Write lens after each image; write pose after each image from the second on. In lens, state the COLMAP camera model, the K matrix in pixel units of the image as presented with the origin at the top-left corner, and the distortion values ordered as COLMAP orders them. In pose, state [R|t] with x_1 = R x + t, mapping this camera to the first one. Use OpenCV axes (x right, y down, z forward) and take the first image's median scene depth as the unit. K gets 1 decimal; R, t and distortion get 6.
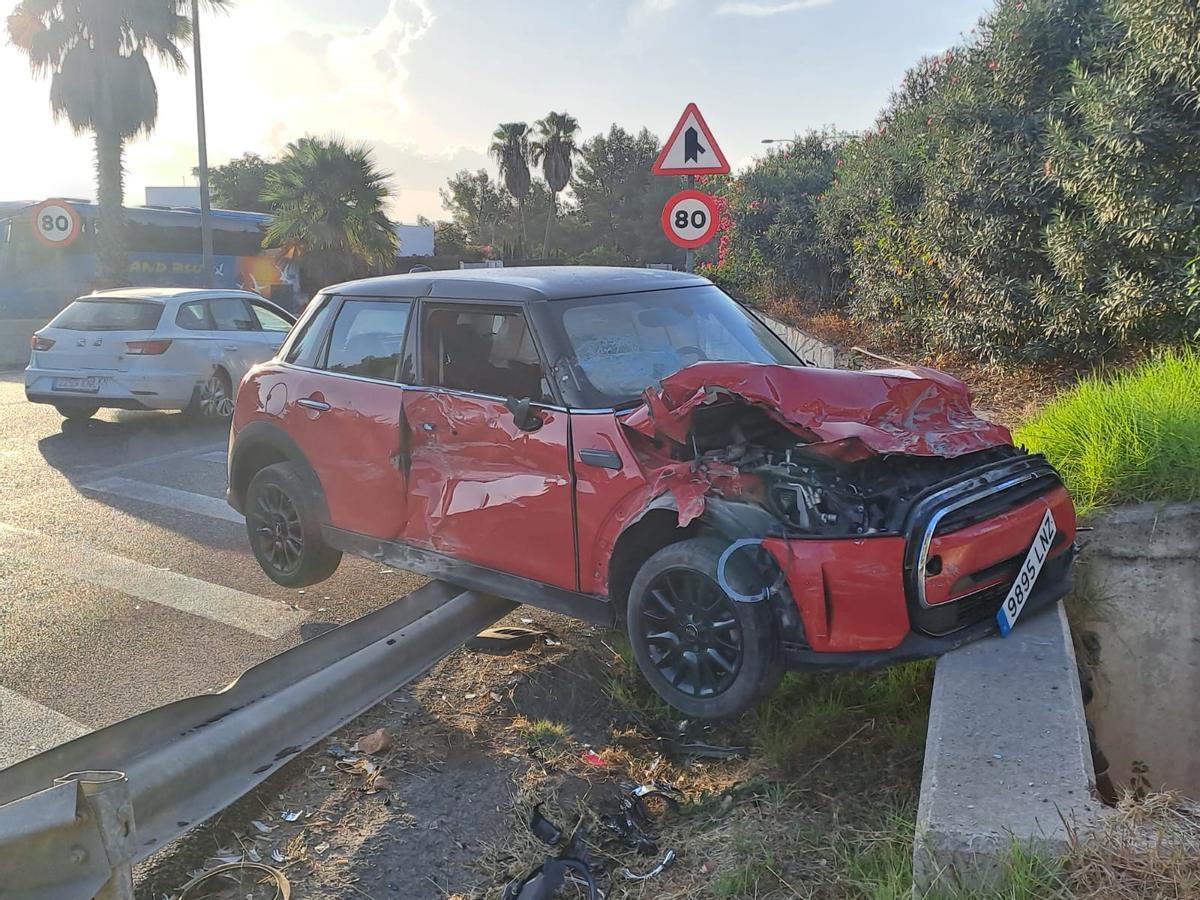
lens RADIAL K [[1195.8, 0, 603.5], [0, 1195.8, 433.5], [0, 0, 1]] dist [0.056511, 0.000000]
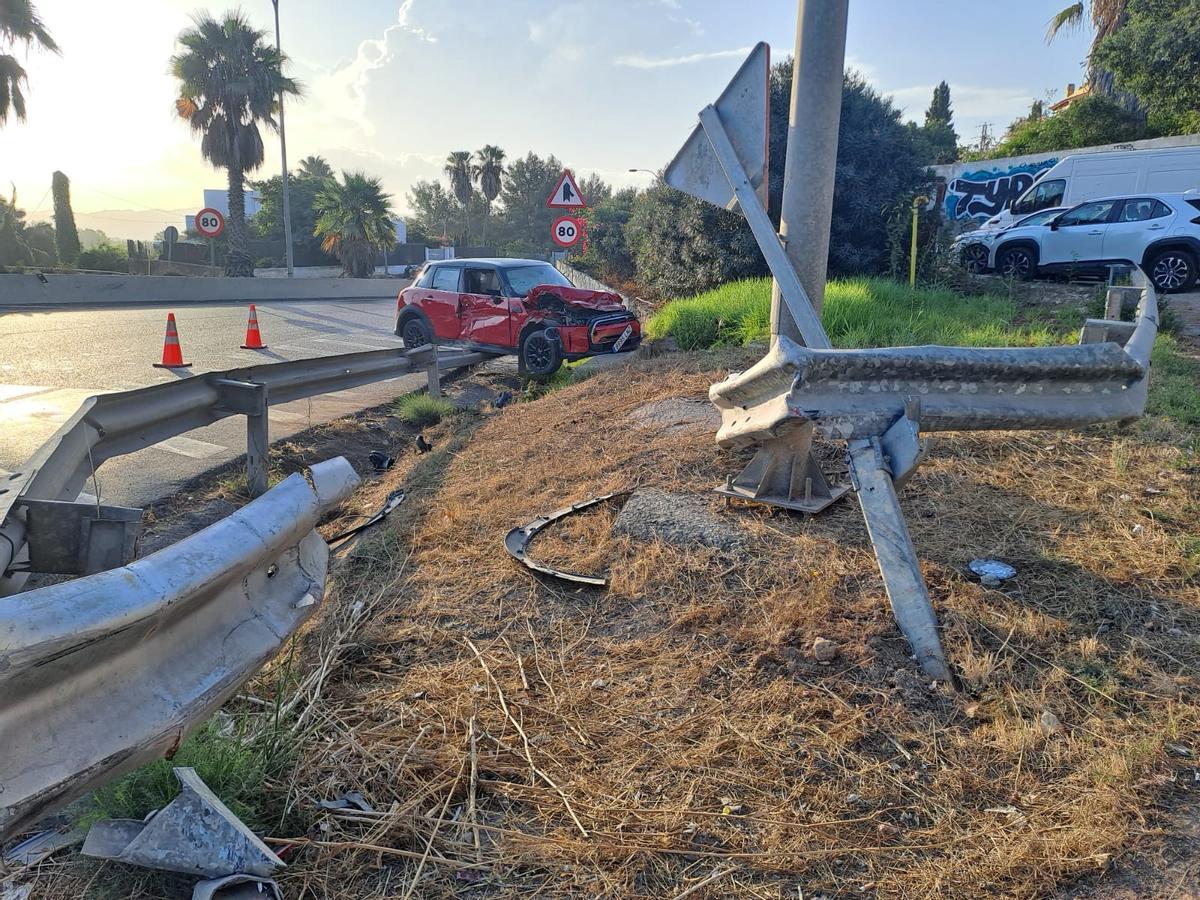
lens RADIAL K [[823.8, 0, 594.4], [0, 823.8, 436.1], [0, 0, 1]] dist [0.052823, -0.030578]
pose [[0.996149, 0.005032, 0.087533, 0.011627], [-0.011916, 0.996858, 0.078302, 0.161036], [-0.086864, -0.079044, 0.993079, -1.270941]]
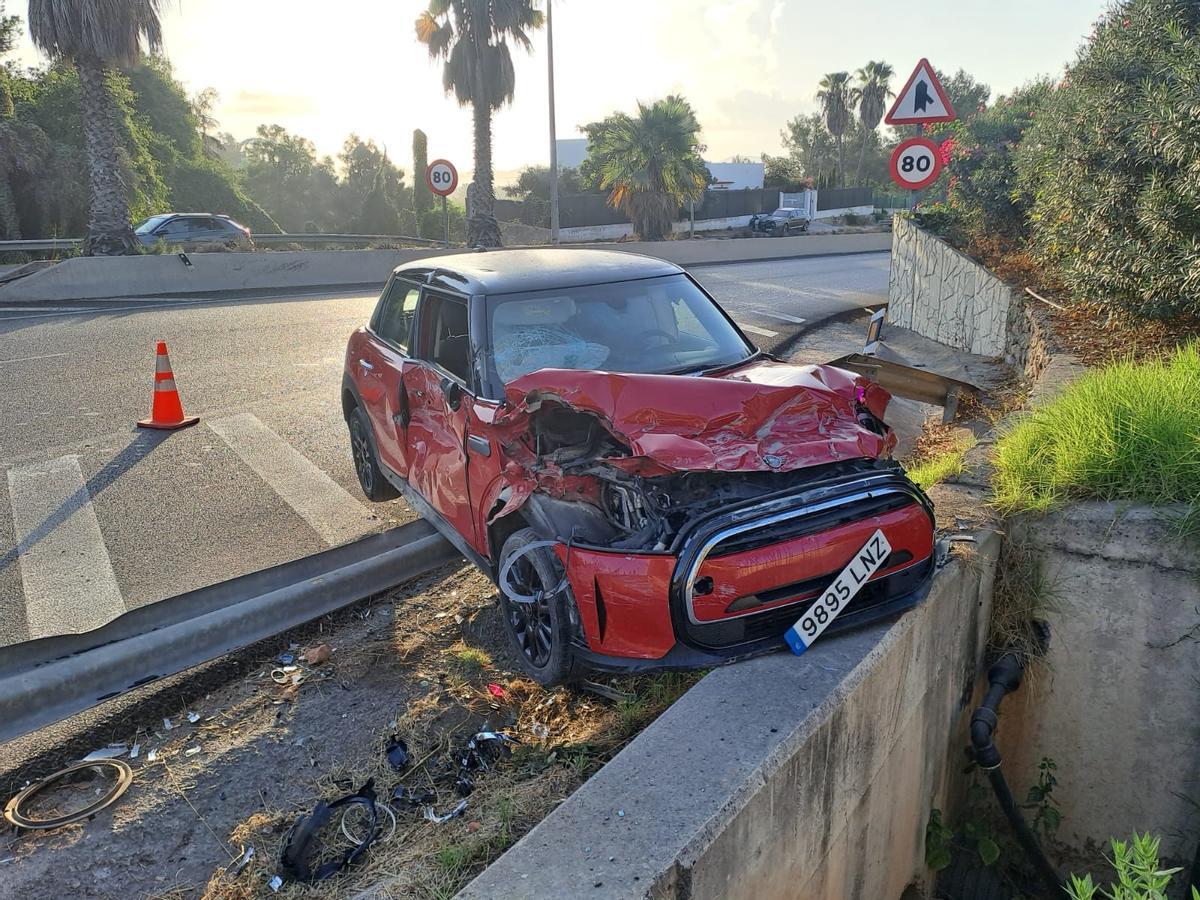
lens RADIAL K [[913.3, 0, 597.5], [0, 913.3, 436.0], [0, 0, 1]] dist [0.077079, -0.068066]
pose [[0.948732, 0.071131, -0.307974, 0.277419], [-0.034206, 0.991732, 0.123681, -0.074296], [0.314225, -0.106805, 0.943321, 0.158598]]
